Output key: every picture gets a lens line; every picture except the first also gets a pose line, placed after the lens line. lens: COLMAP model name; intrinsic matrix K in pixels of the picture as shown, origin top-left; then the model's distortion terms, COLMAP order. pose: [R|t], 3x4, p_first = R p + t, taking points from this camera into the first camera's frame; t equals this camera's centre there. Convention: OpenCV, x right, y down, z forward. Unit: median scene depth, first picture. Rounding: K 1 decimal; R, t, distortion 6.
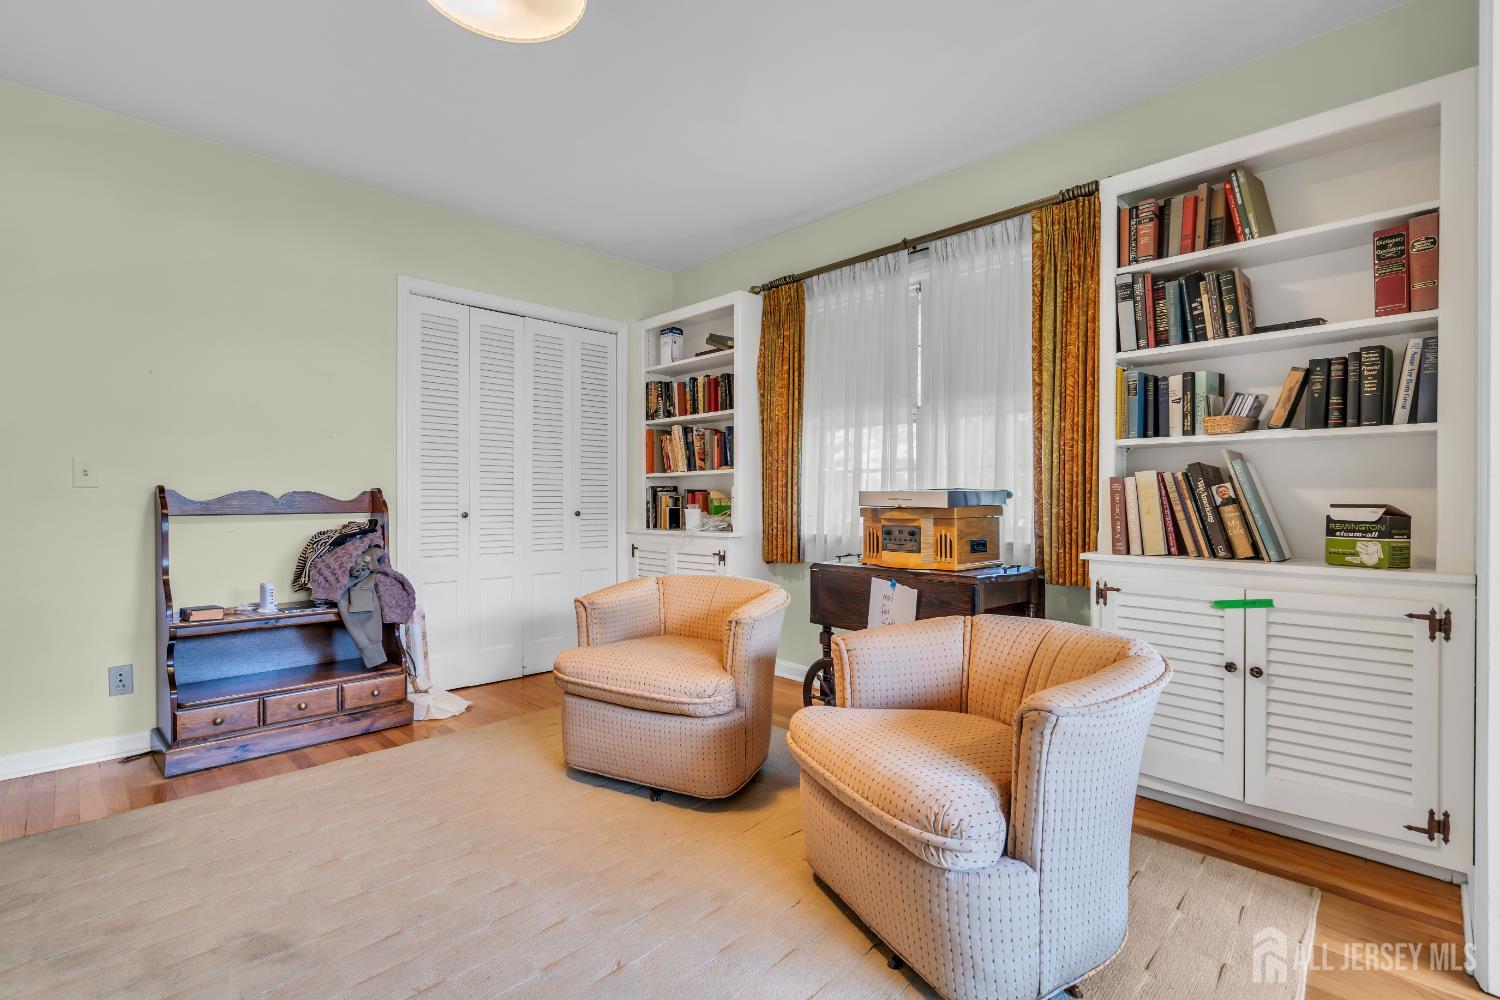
lens RADIAL K [[689.8, 0, 747.0], [0, 689.8, 504.9], [0, 0, 1]] dist [0.001660, 0.000056]
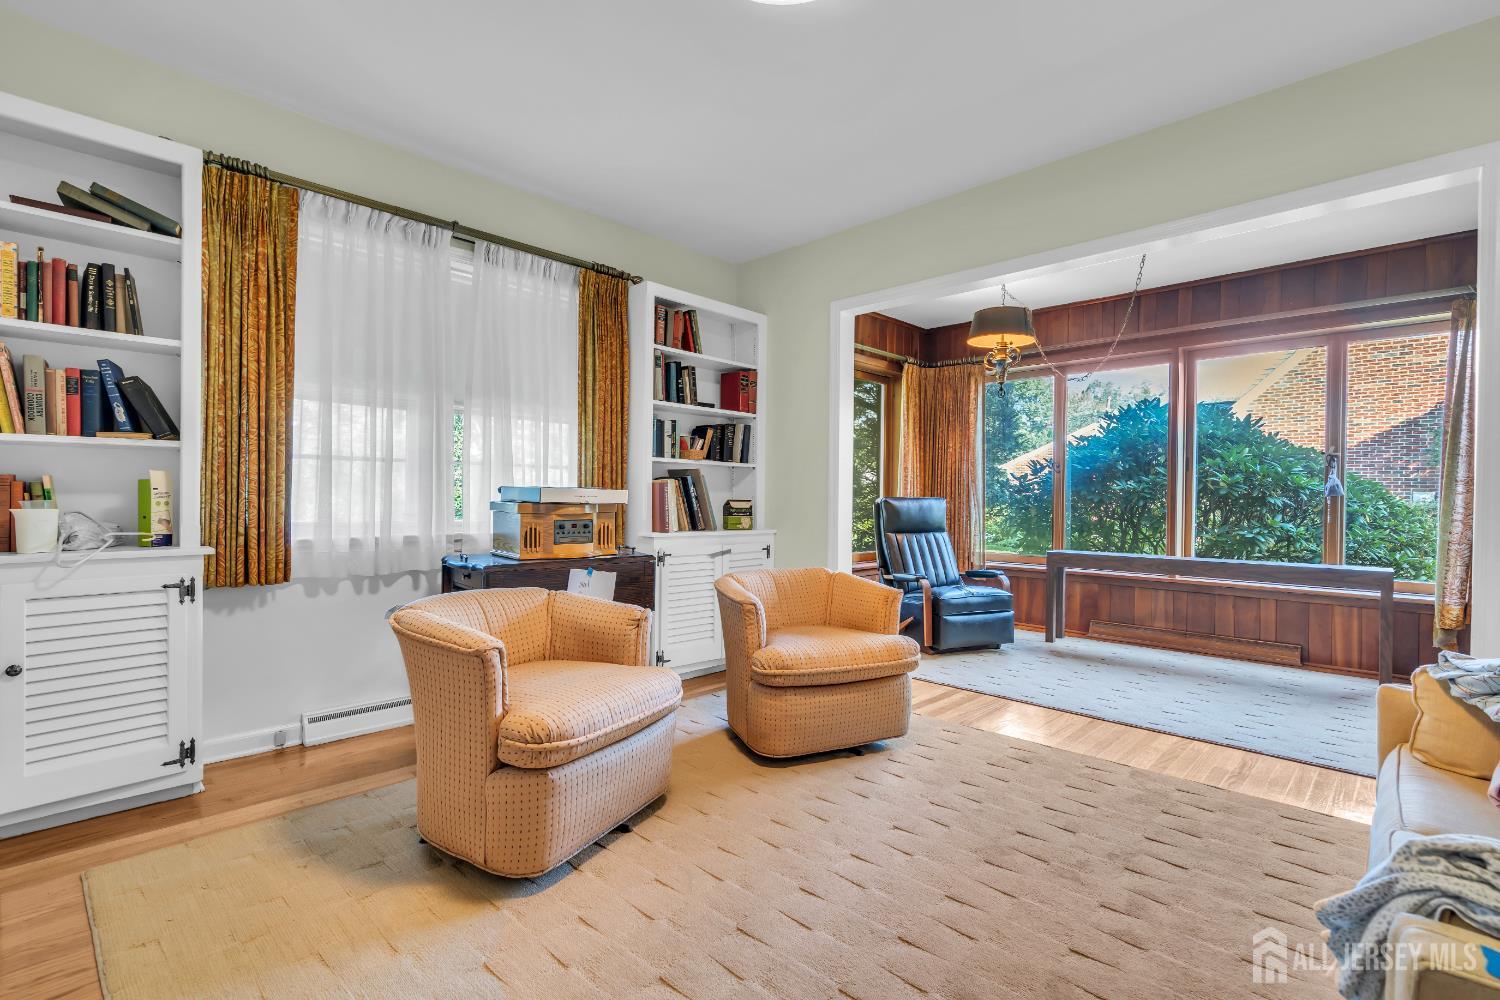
lens RADIAL K [[689.8, 0, 747.1], [0, 689.8, 500.2], [0, 0, 1]] dist [0.001660, 0.000056]
pose [[-0.006603, -0.015158, 0.999863, -0.922691], [-0.014980, 0.999774, 0.015057, -0.024523], [-0.999866, -0.014879, -0.006829, 0.747994]]
